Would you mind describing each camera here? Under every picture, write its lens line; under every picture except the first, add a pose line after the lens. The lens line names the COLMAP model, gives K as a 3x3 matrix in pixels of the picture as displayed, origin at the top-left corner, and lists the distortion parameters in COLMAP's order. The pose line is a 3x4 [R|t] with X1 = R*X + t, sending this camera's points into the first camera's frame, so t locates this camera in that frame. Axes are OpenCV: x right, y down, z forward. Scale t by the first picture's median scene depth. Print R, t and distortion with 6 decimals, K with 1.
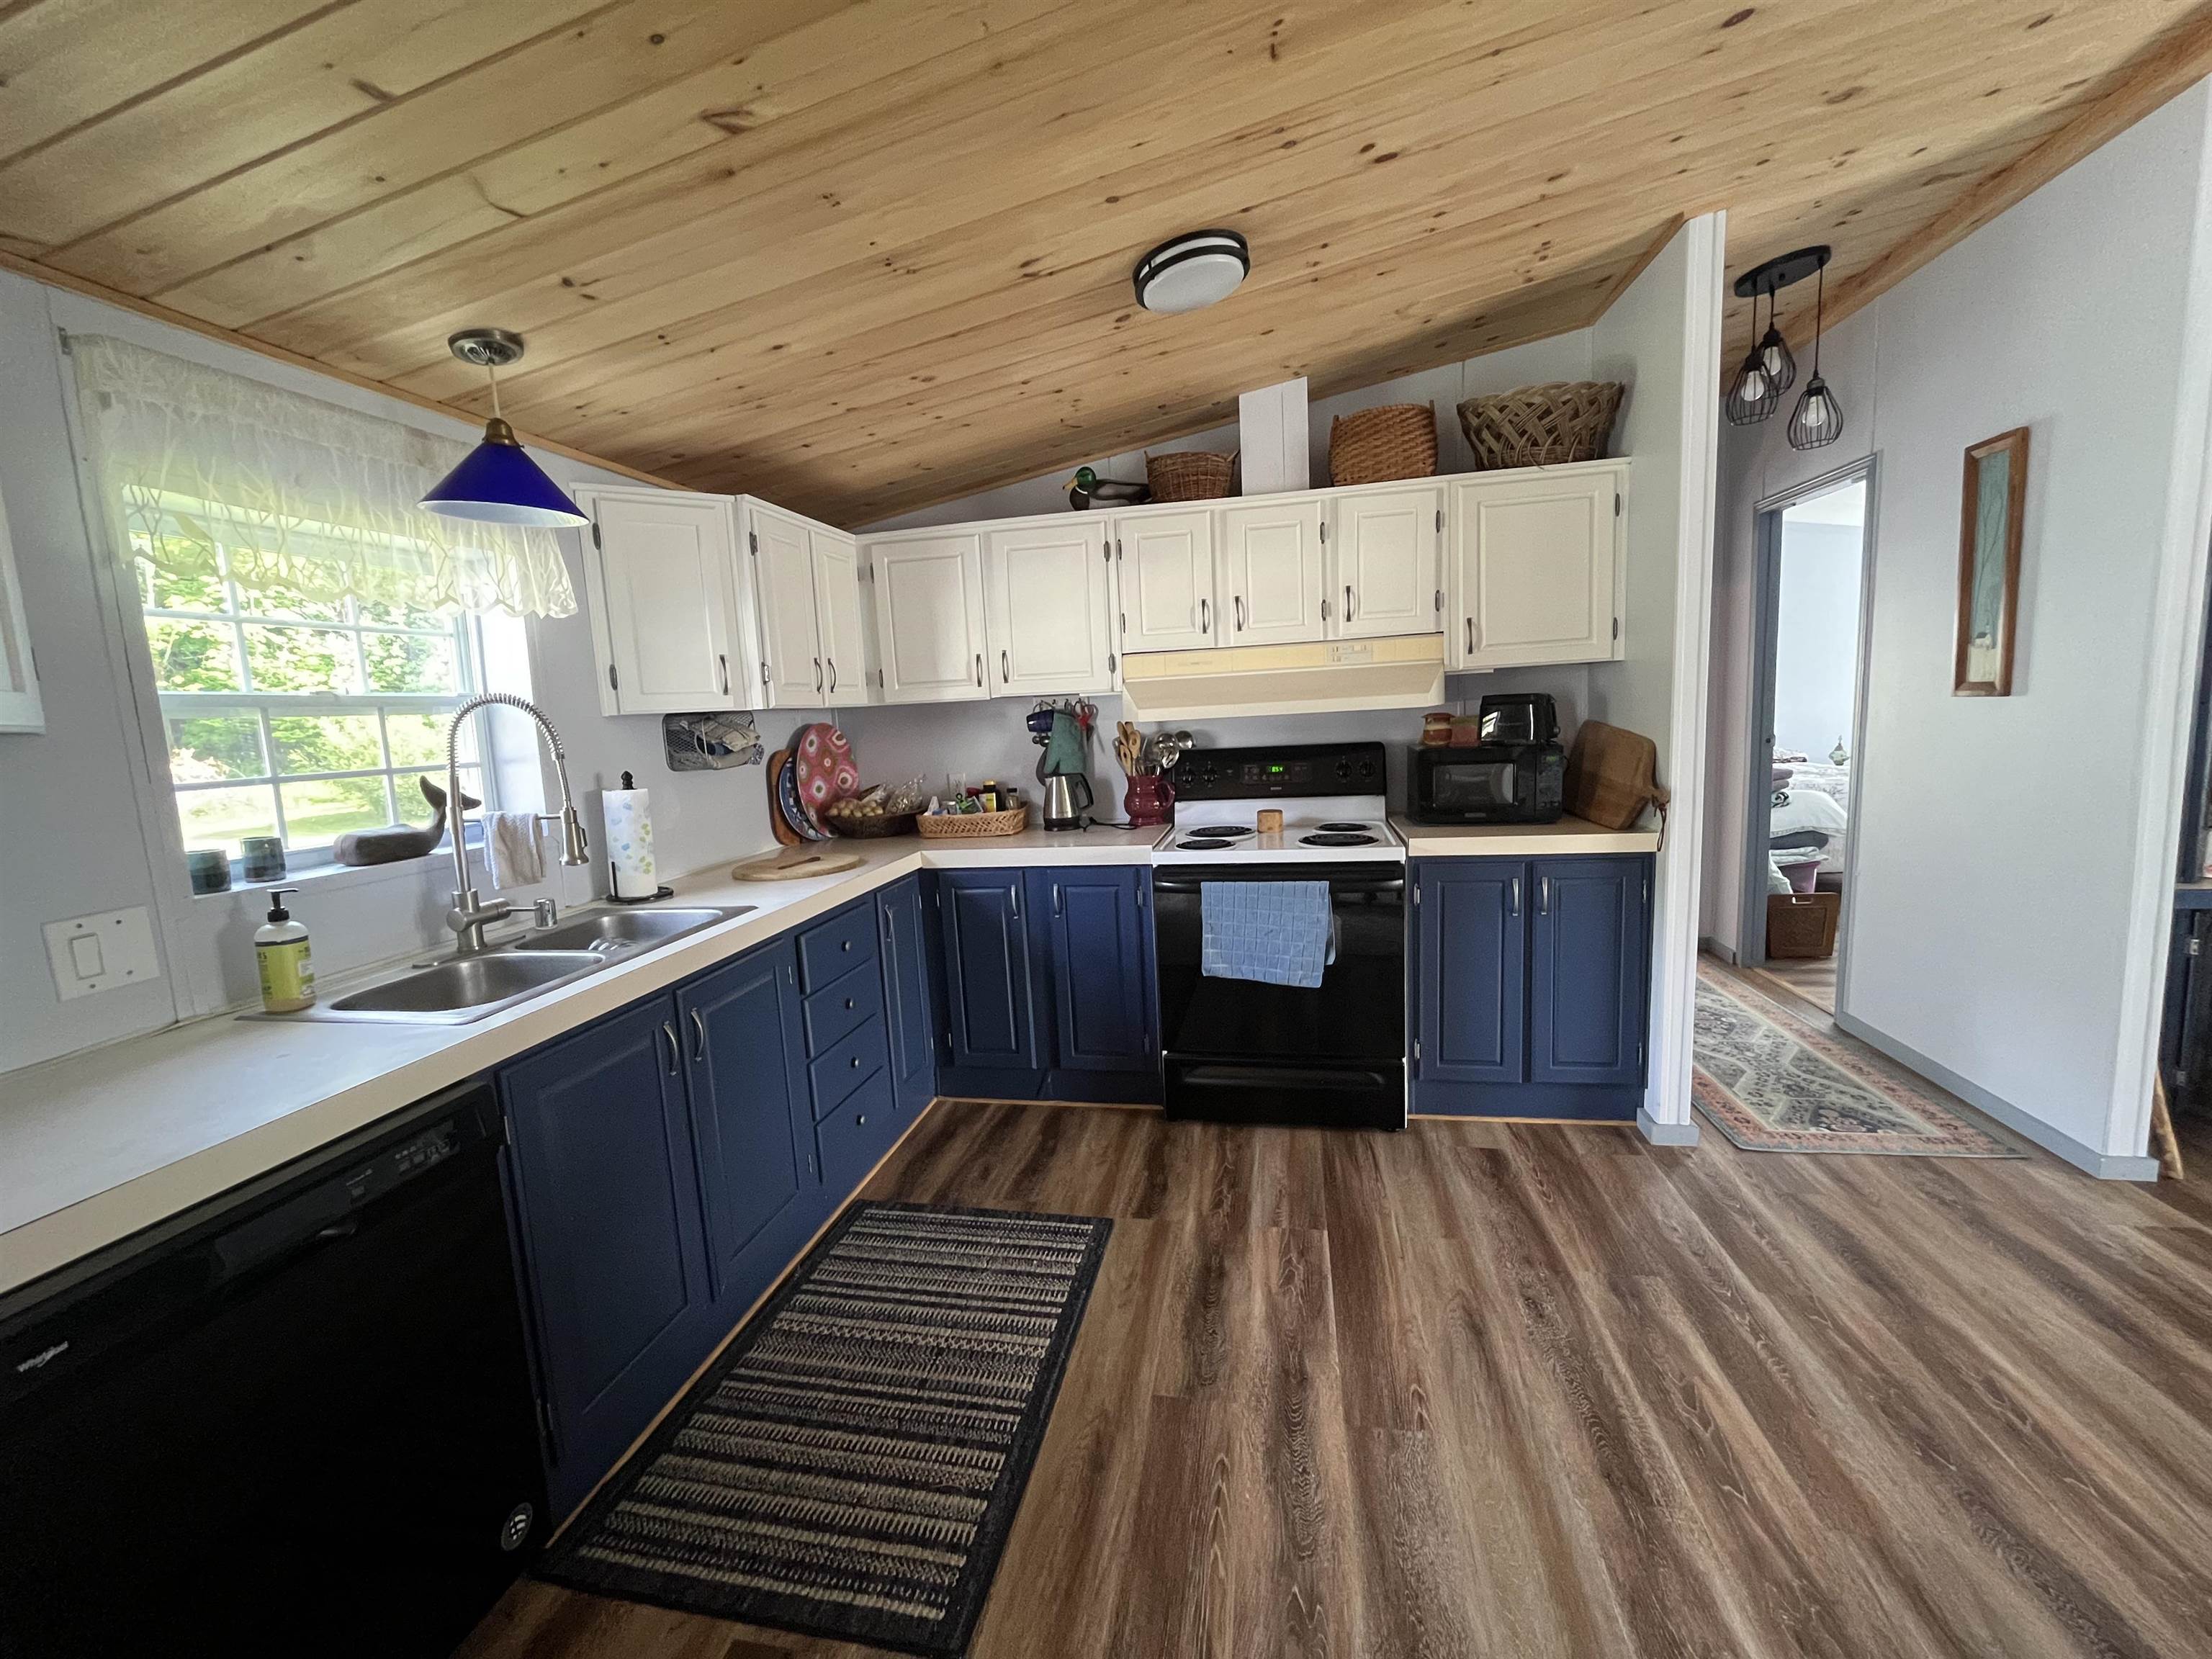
lens RADIAL K [[894.5, 0, 1106.0], [0, 894.5, 829.5], [0, 0, 1]] dist [-0.001903, 0.000088]
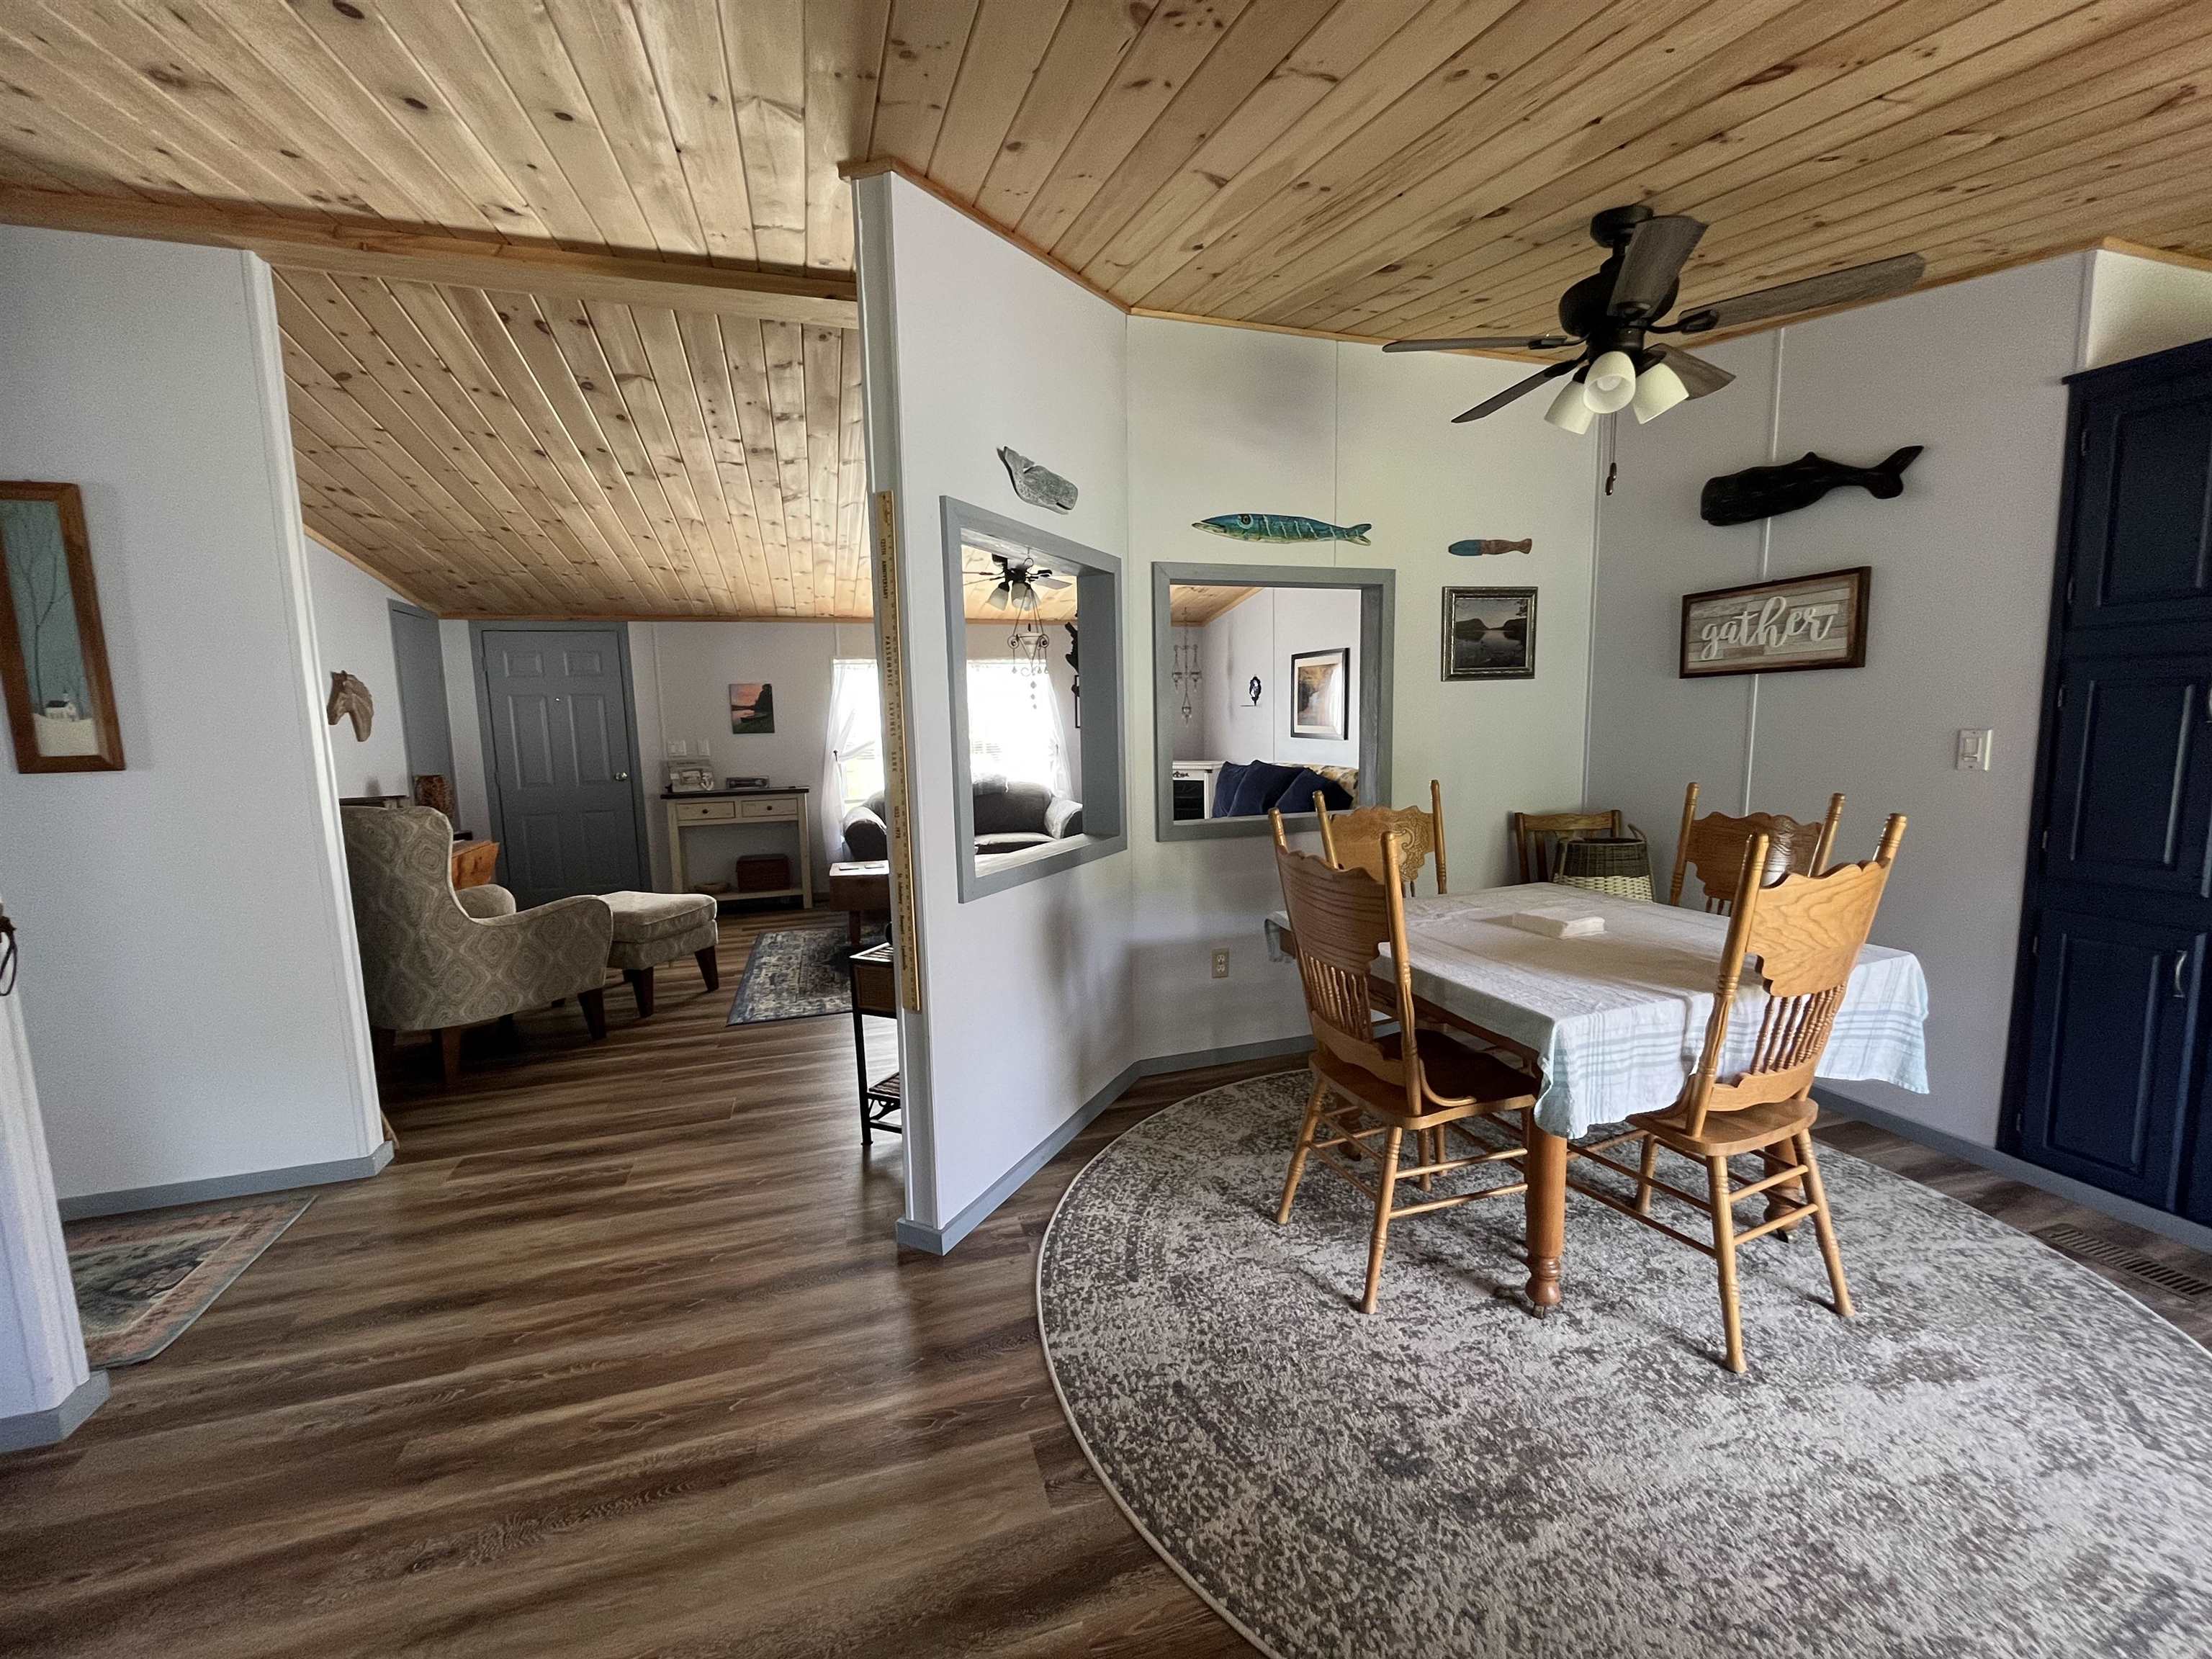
lens RADIAL K [[894.5, 0, 1106.0], [0, 894.5, 829.5], [0, 0, 1]] dist [-0.001903, 0.000088]
pose [[-0.475221, -0.047170, 0.878601, -0.458891], [0.165591, 0.975924, 0.141960, -0.075973], [-0.864144, 0.212951, -0.455969, 0.823048]]
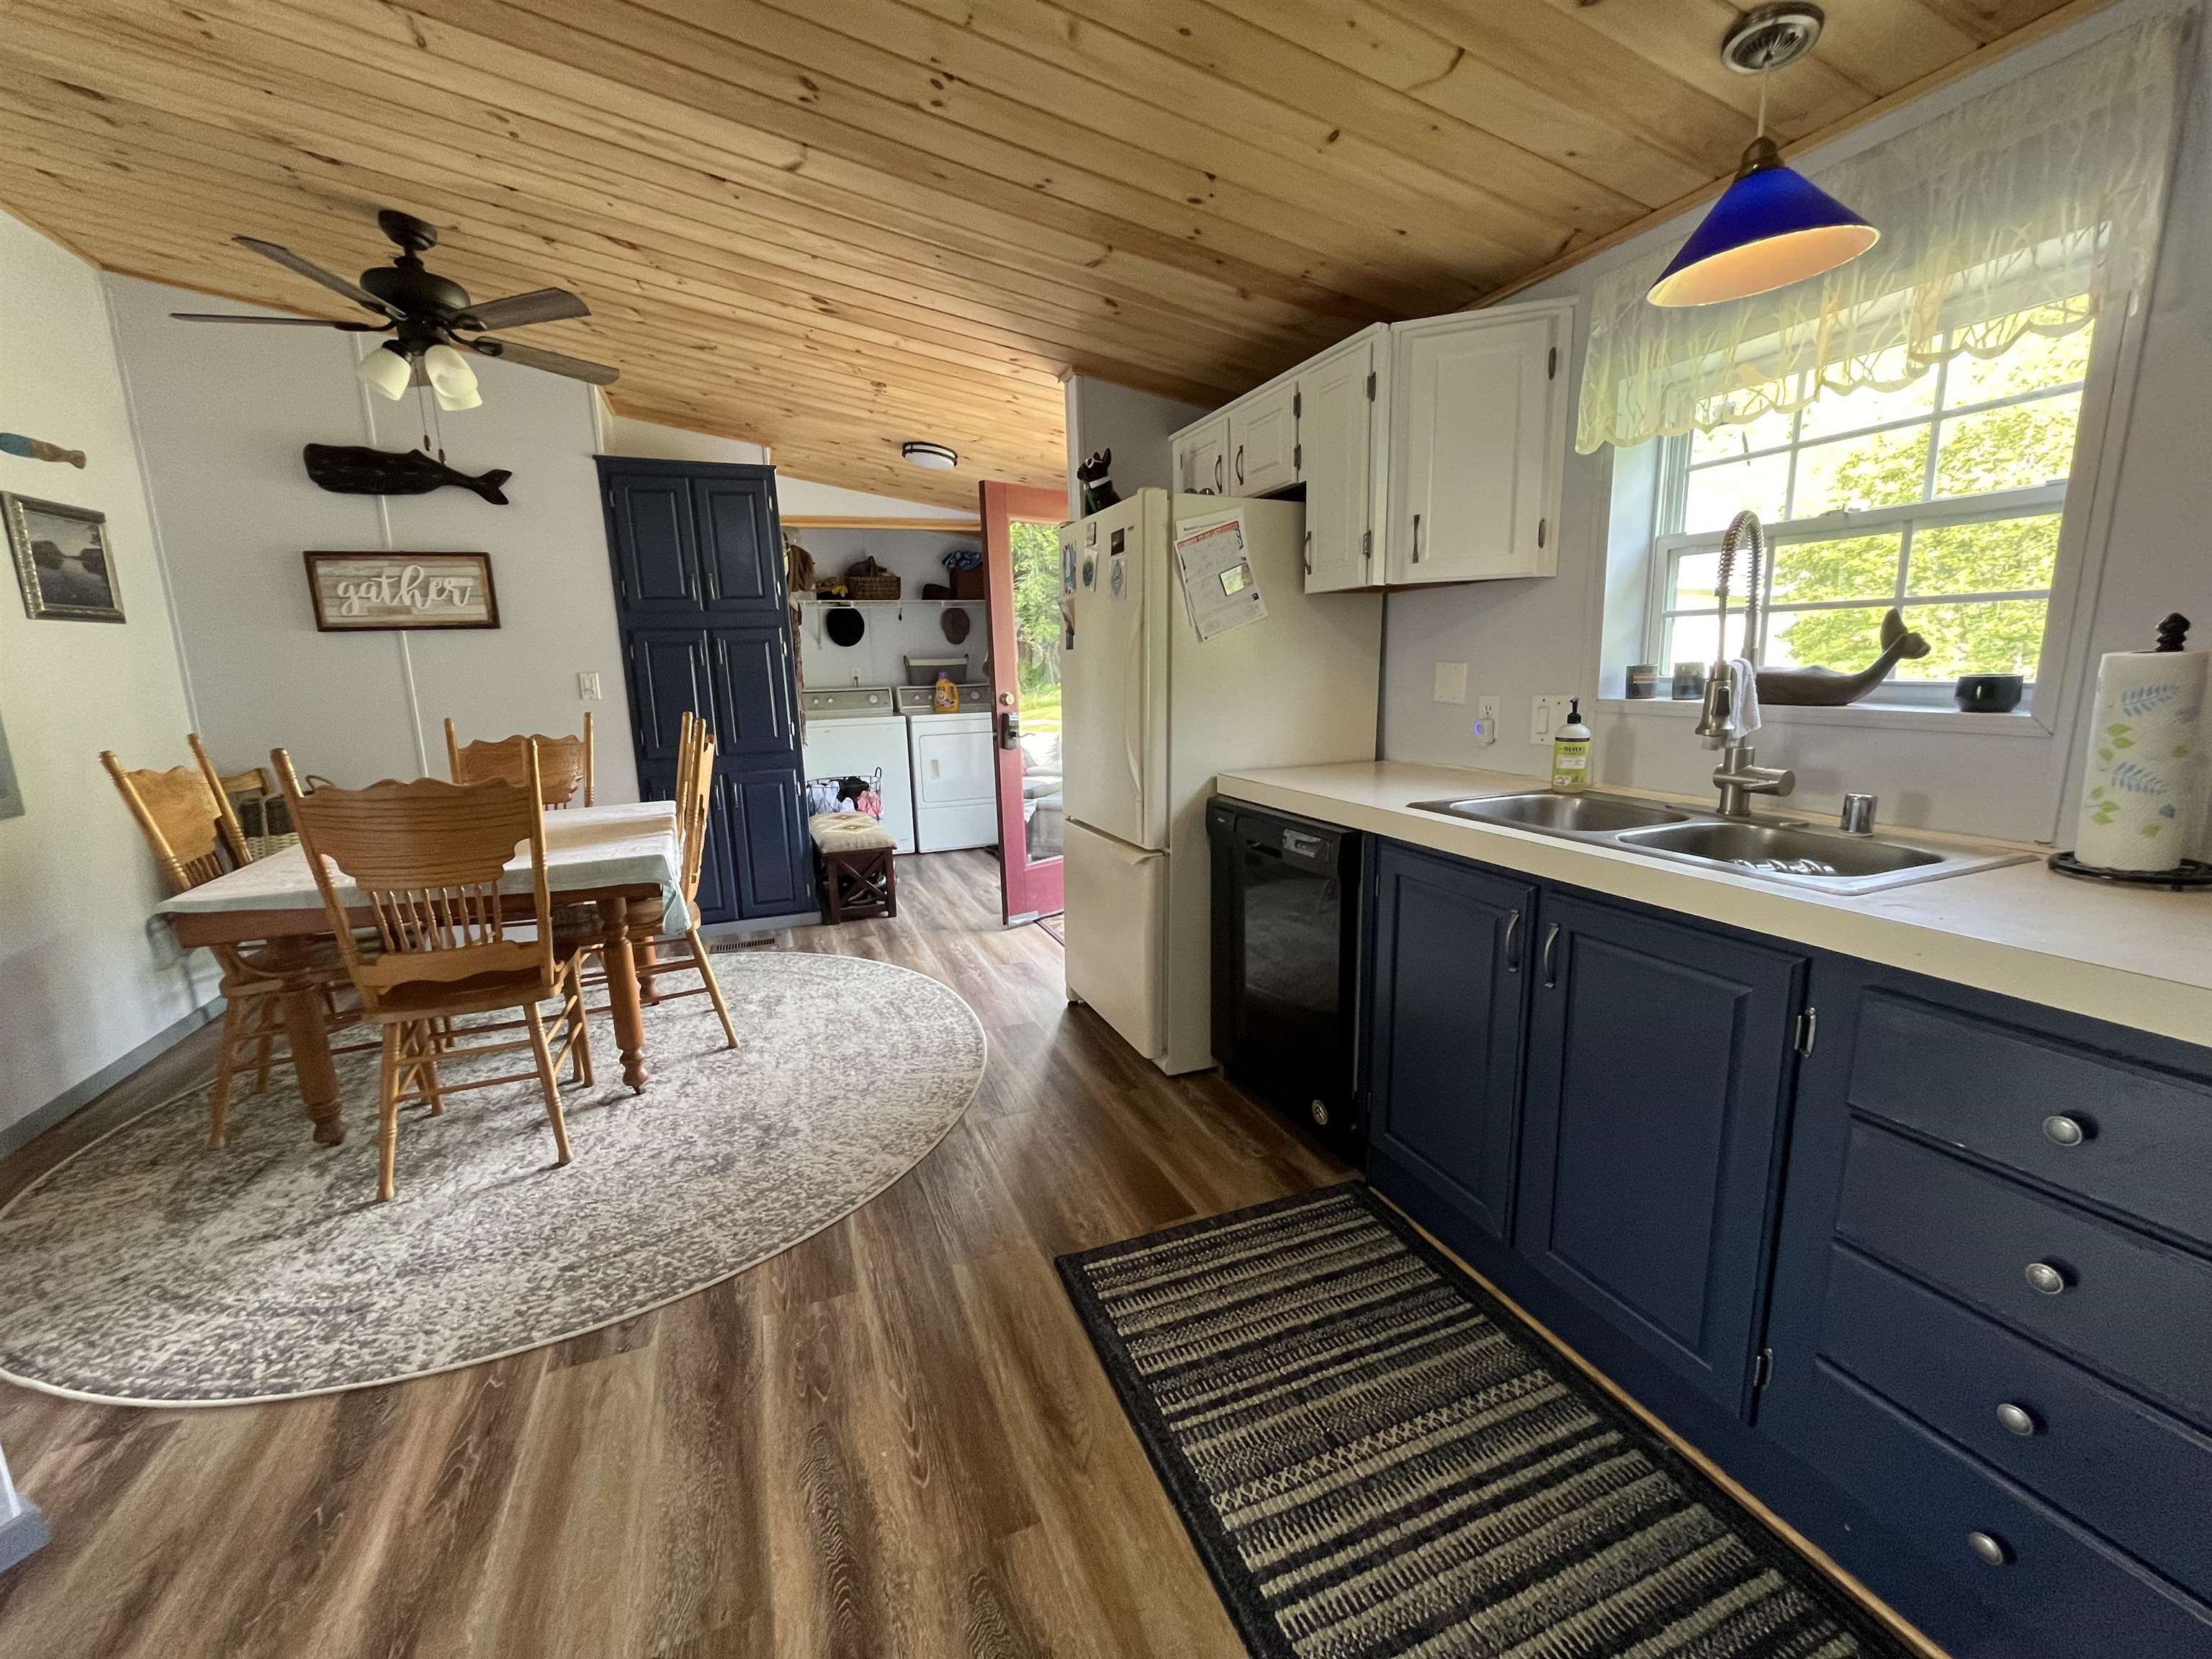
lens RADIAL K [[894.5, 0, 1106.0], [0, 894.5, 829.5], [0, 0, 1]] dist [-0.001903, 0.000088]
pose [[-0.835682, 0.173482, -0.521095, 0.298222], [-0.003883, 0.946911, 0.321471, -0.147235], [0.549200, 0.270671, -0.790643, 1.490695]]
